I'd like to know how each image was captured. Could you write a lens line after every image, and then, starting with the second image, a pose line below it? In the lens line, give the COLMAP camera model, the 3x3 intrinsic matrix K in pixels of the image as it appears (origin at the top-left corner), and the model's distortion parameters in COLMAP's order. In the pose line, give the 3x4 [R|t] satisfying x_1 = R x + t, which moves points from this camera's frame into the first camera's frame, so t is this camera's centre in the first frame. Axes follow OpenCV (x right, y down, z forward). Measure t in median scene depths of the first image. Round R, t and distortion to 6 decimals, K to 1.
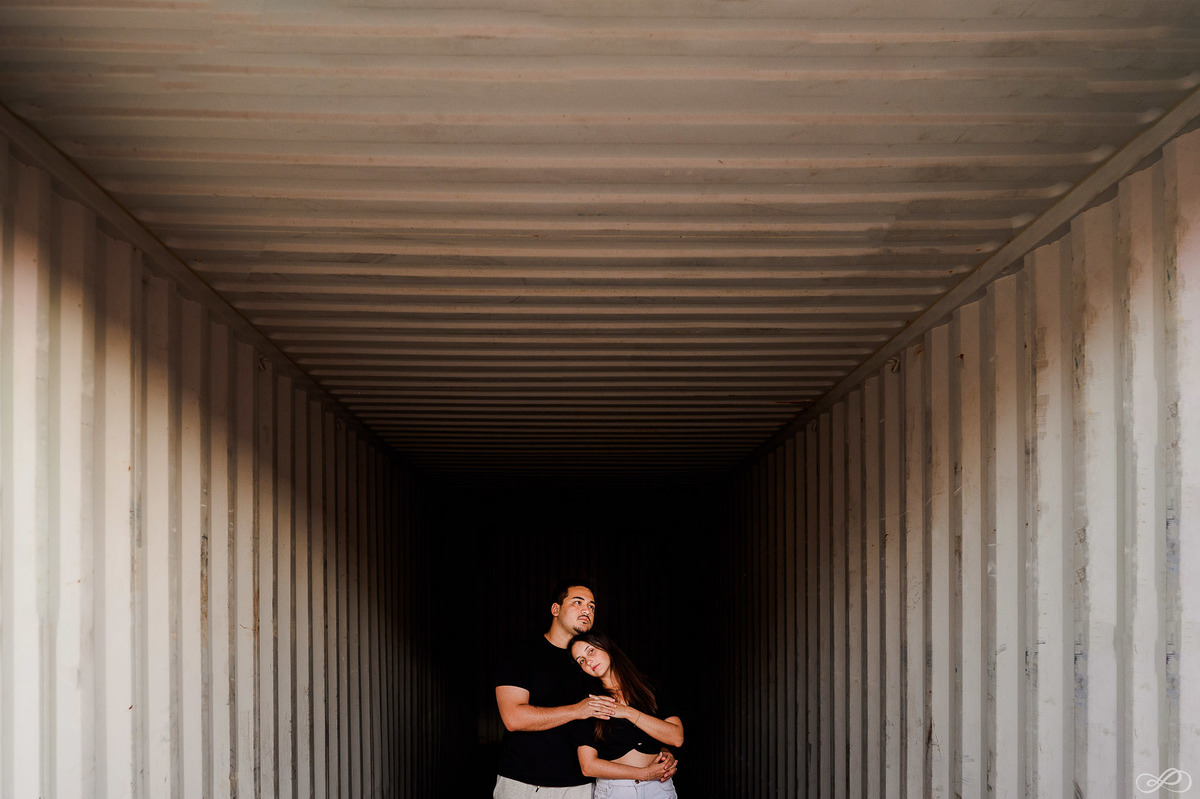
lens RADIAL K [[1279.1, 0, 600.0], [0, 1279.1, 399.5], [0, 0, 1]] dist [0.043638, -0.047554]
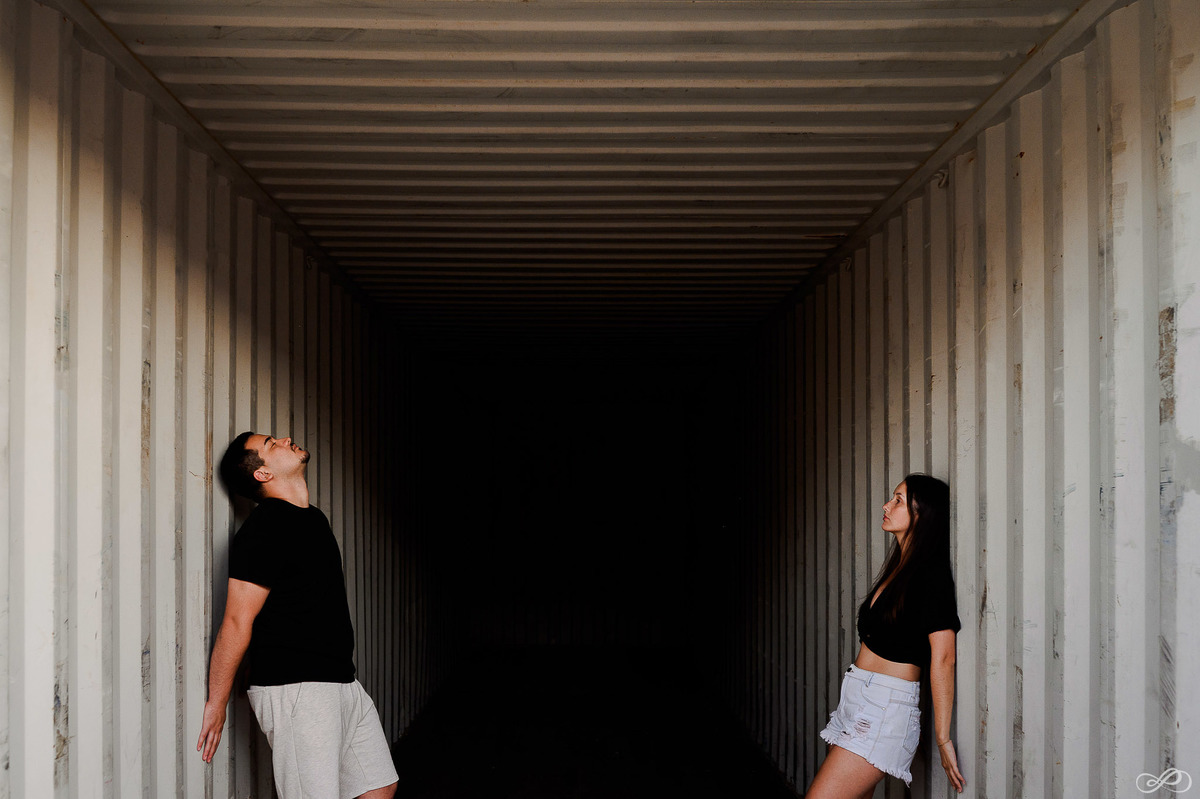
lens RADIAL K [[1279.1, 0, 600.0], [0, 1279.1, 399.5], [0, 0, 1]] dist [0.043638, -0.047554]
pose [[0.999772, 0.002661, -0.021172, 0.017542], [-0.003183, 0.999691, -0.024650, 0.149071], [0.021100, 0.024712, 0.999472, 0.133076]]
